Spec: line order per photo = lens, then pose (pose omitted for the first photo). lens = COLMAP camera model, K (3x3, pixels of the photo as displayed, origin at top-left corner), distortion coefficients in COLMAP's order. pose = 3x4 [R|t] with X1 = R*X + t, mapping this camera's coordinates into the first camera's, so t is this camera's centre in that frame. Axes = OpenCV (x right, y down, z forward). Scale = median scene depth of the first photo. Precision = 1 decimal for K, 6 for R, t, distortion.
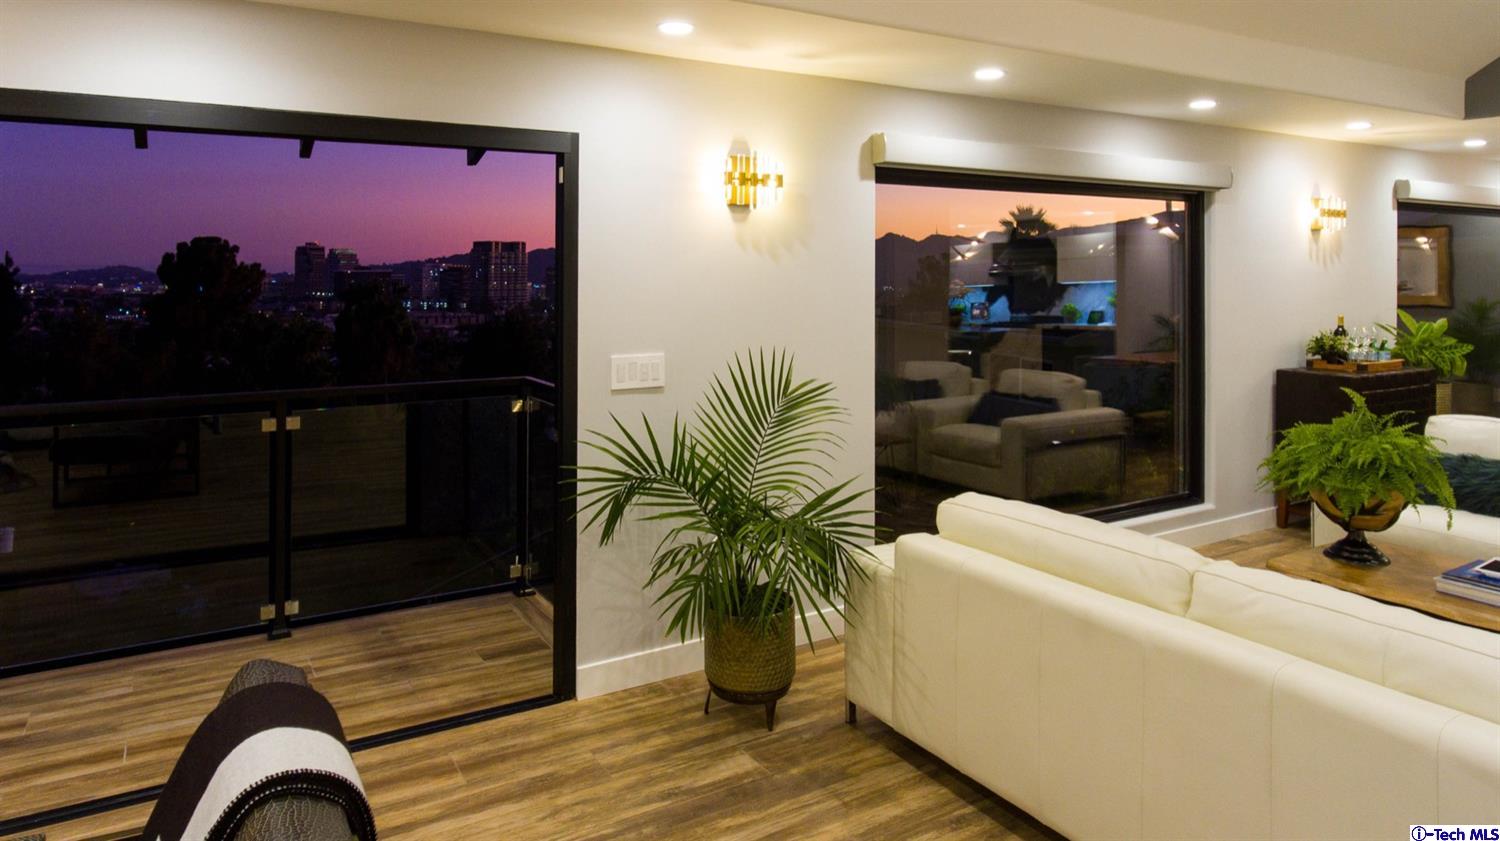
lens RADIAL K [[906.9, 0, 750.2], [0, 906.9, 441.9], [0, 0, 1]] dist [0.005301, 0.000870]
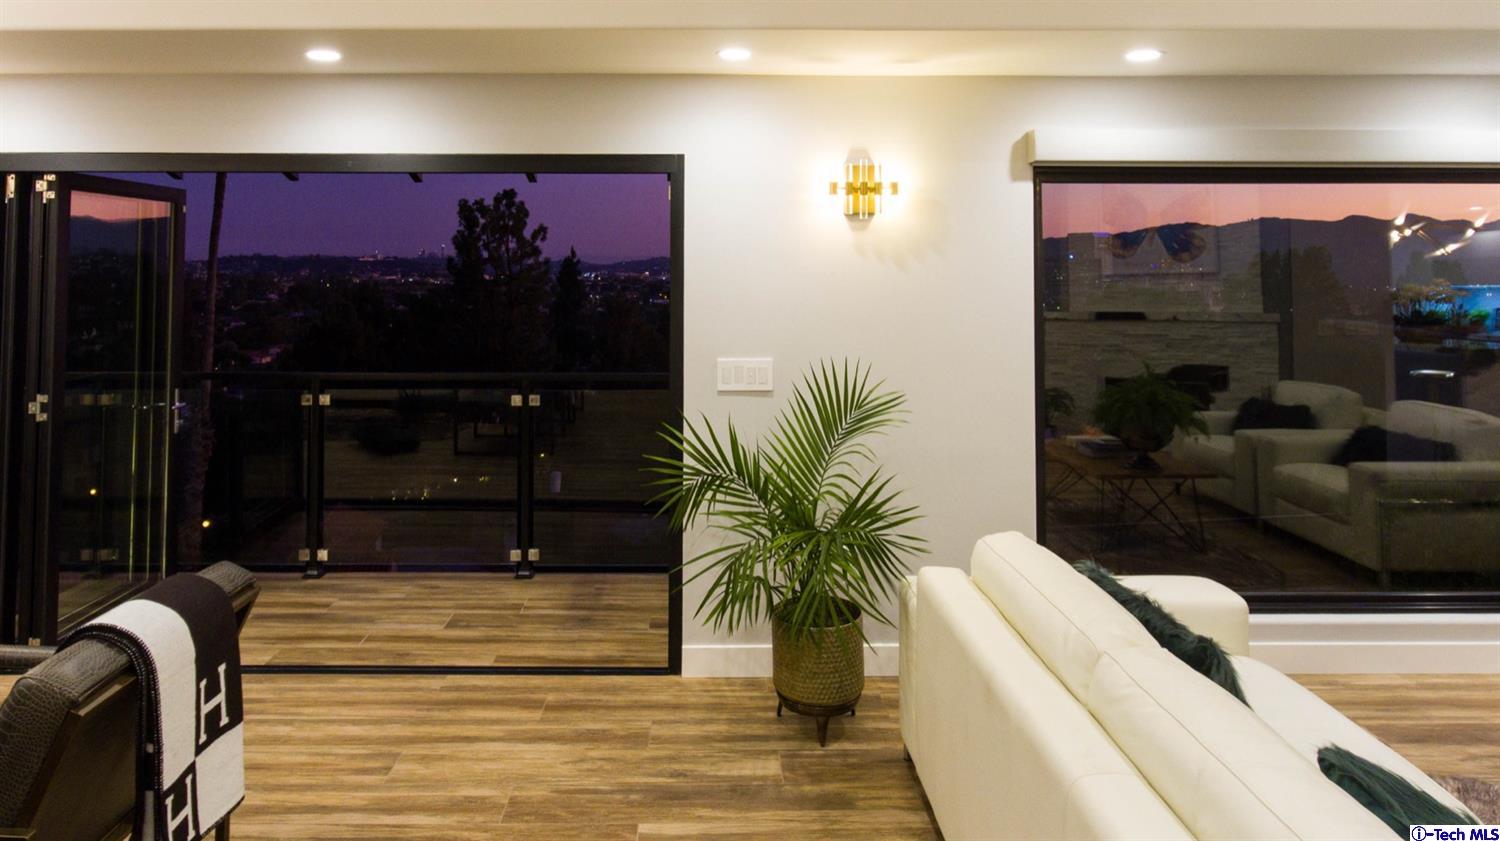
lens RADIAL K [[955.5, 0, 743.6], [0, 955.5, 416.0], [0, 0, 1]] dist [-0.002398, -0.000796]
pose [[0.870166, 0.080438, -0.486150, 0.364066], [-0.092770, 0.995687, -0.001306, -0.024780], [0.483948, 0.046236, 0.873874, 0.032533]]
